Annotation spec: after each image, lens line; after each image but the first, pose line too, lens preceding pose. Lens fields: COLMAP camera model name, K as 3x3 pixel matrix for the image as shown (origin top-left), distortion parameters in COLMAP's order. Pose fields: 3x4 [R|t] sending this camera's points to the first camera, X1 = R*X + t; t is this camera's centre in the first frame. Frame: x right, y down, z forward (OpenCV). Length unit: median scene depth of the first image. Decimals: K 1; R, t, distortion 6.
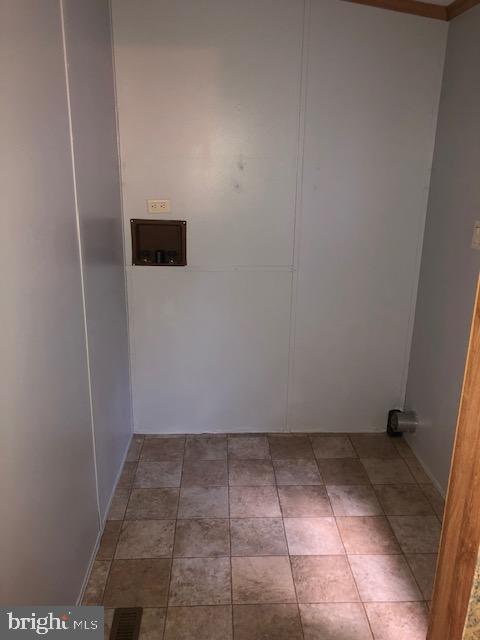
lens RADIAL K [[530.0, 0, 239.5], [0, 530.0, 319.8], [0, 0, 1]] dist [-0.006851, -0.002151]
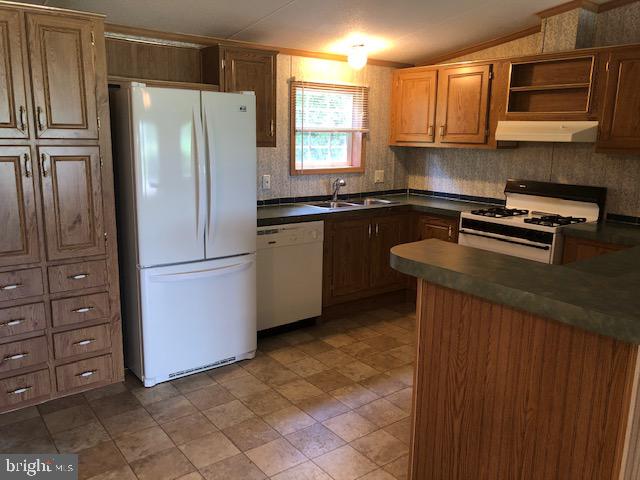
lens RADIAL K [[530.0, 0, 320.0], [0, 530.0, 240.5], [0, 0, 1]] dist [-0.006851, -0.002151]
pose [[-0.574958, -0.169691, 0.800392, -1.114579], [0.245085, 0.897615, 0.366360, -0.391977], [-0.780612, 0.406806, -0.474503, 1.290816]]
